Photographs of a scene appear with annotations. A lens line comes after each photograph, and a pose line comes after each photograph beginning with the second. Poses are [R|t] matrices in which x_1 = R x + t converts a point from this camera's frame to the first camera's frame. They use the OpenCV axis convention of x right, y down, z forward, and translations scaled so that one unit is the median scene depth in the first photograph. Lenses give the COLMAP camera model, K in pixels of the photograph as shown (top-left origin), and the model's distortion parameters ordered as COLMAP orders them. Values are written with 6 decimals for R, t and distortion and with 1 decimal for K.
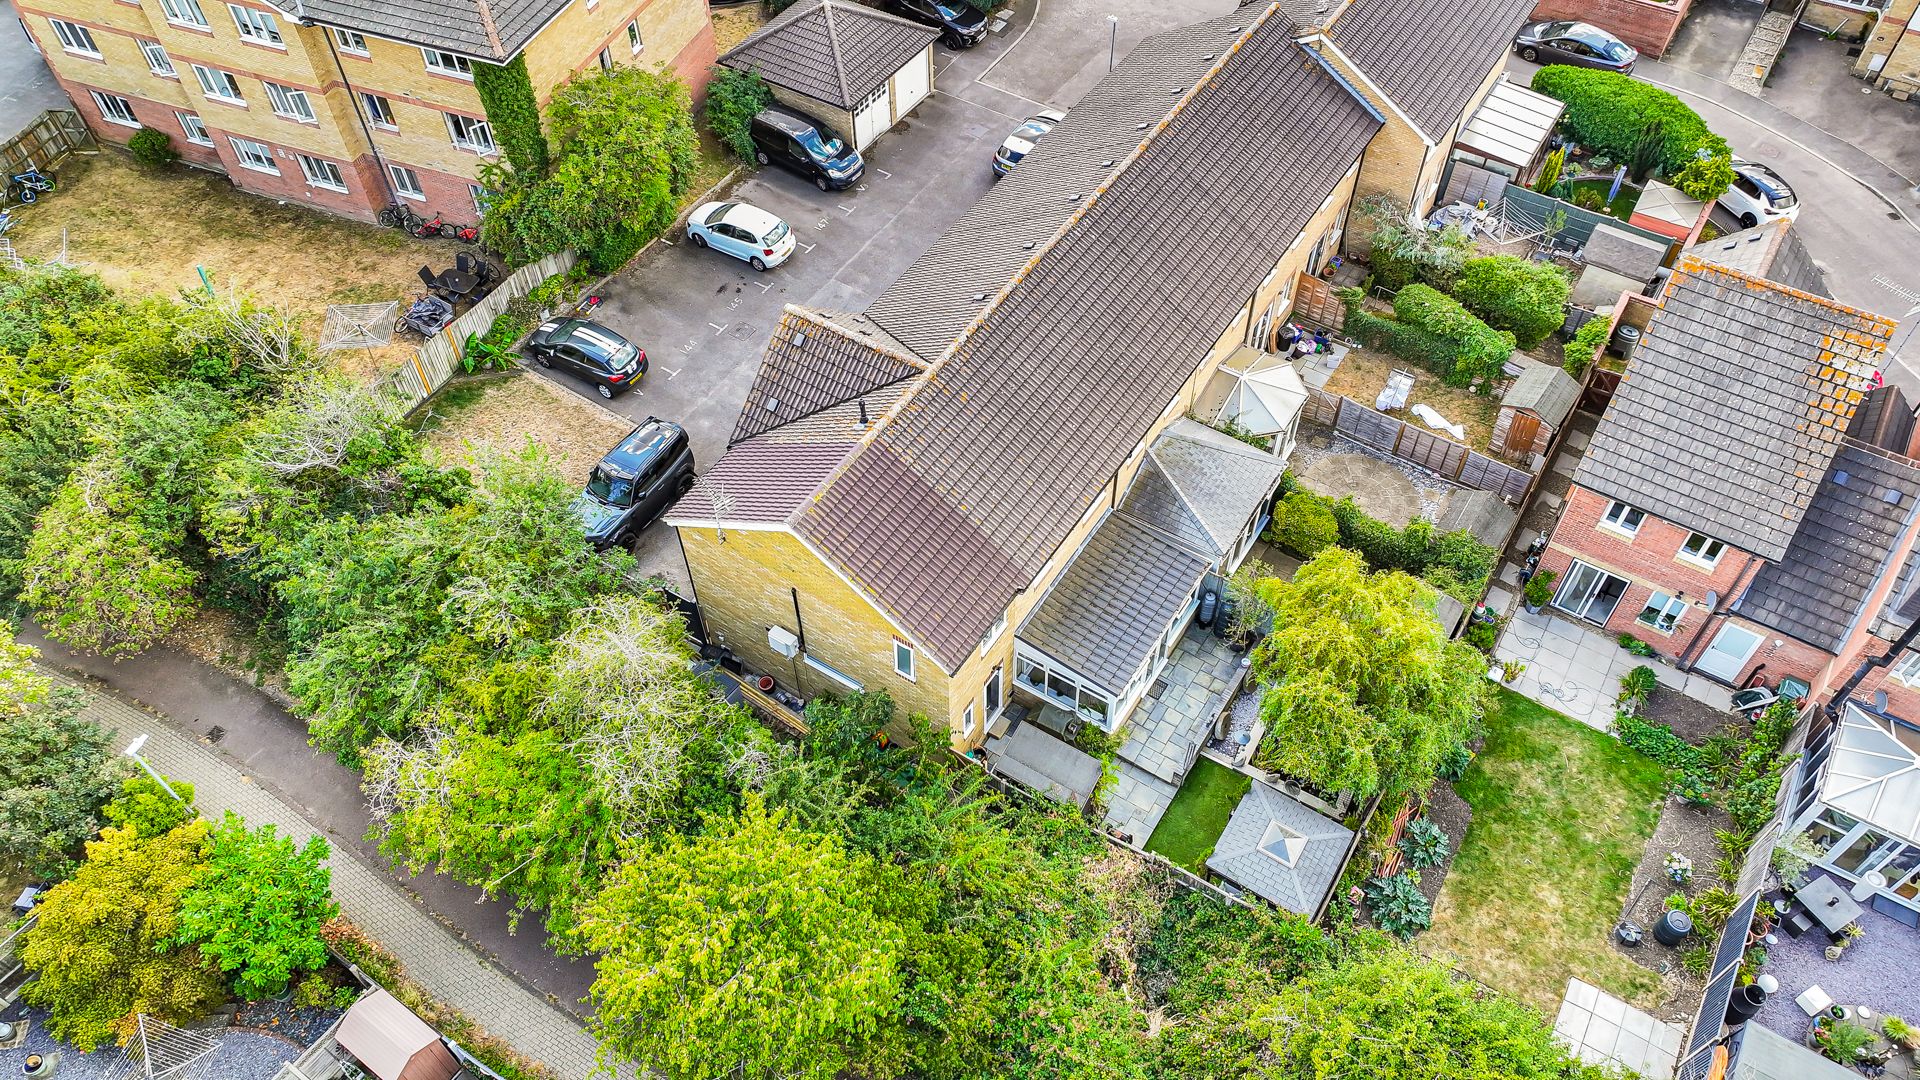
lens RADIAL K [[1326.8, 0, 959.6], [0, 1326.8, 540.5], [0, 0, 1]] dist [0.000899, -0.001109]
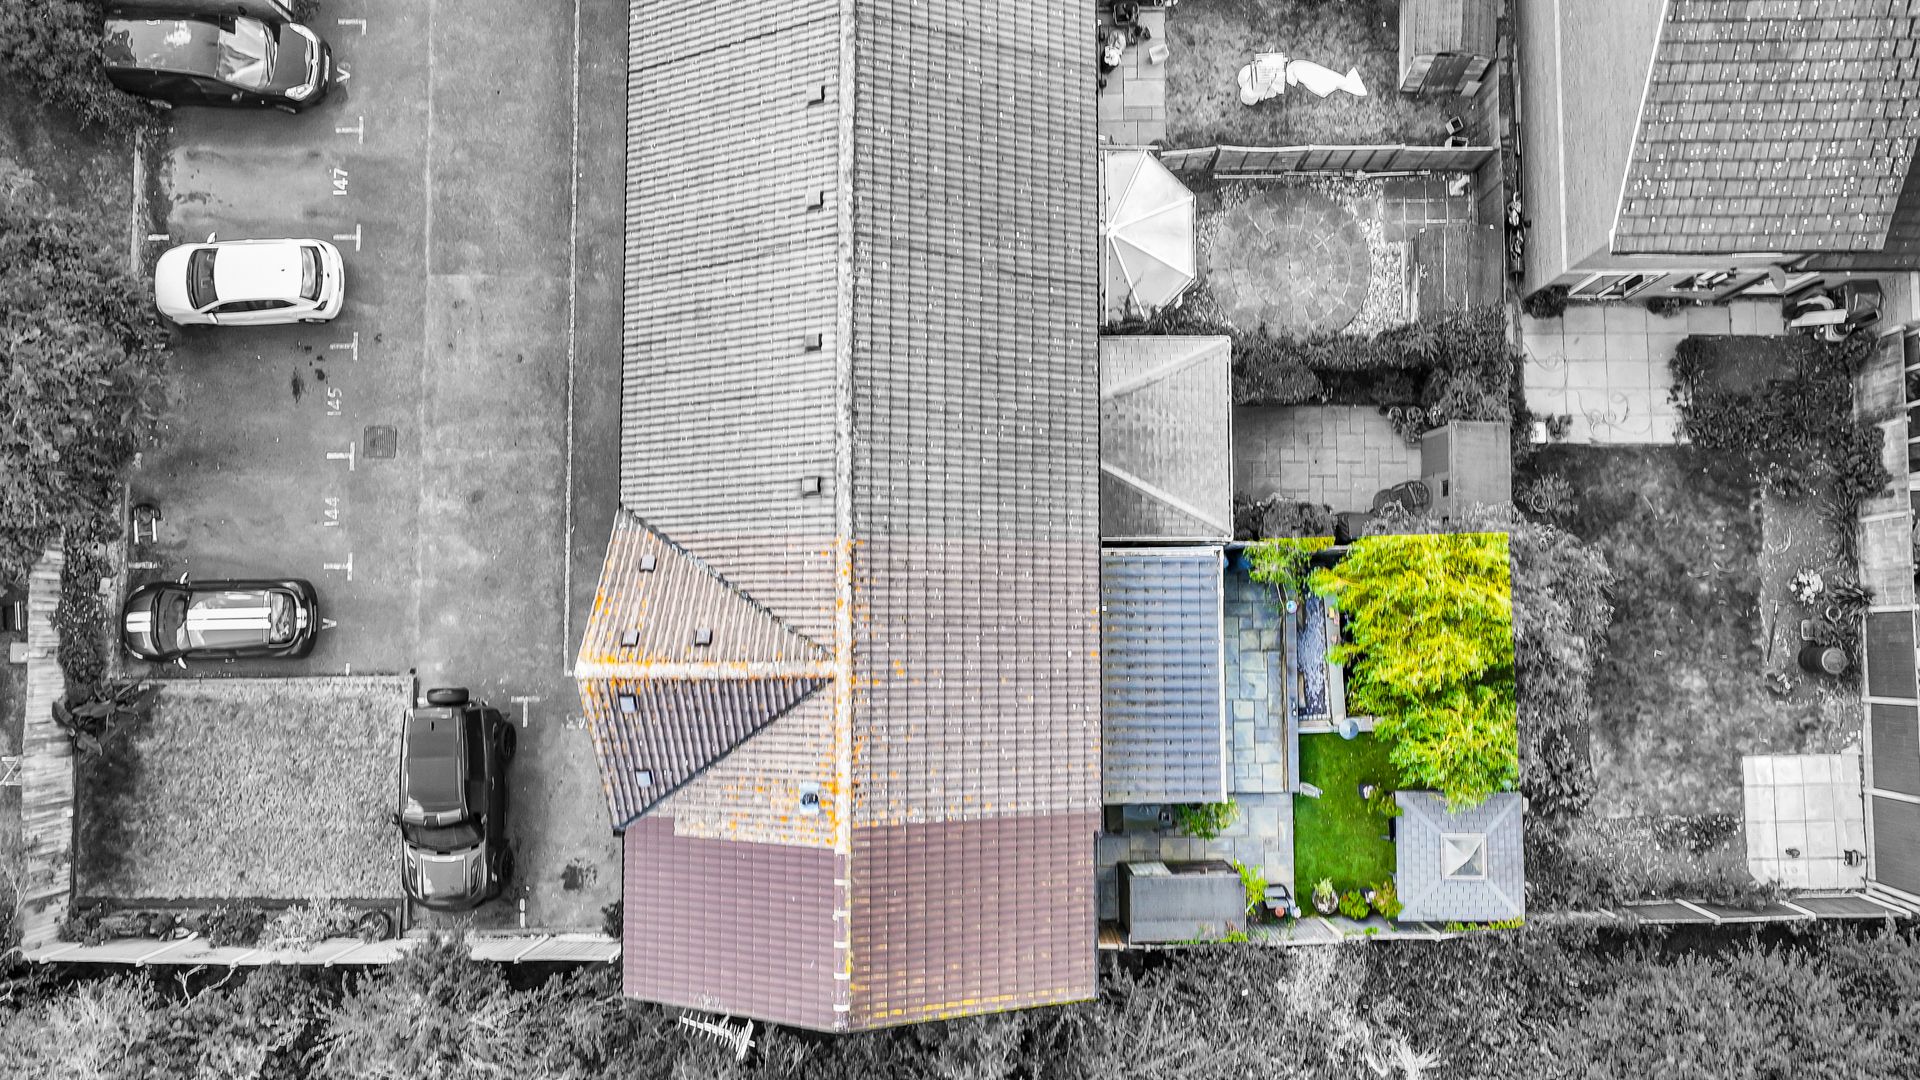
lens RADIAL K [[1417.8, 0, 960.6], [0, 1417.8, 539.7], [0, 0, 1]] dist [0.001125, 0.002820]
pose [[0.840749, -0.540033, 0.038807, 0.030838], [0.426792, 0.705141, 0.566238, -0.455317], [-0.333151, -0.459501, 0.823328, 0.332627]]
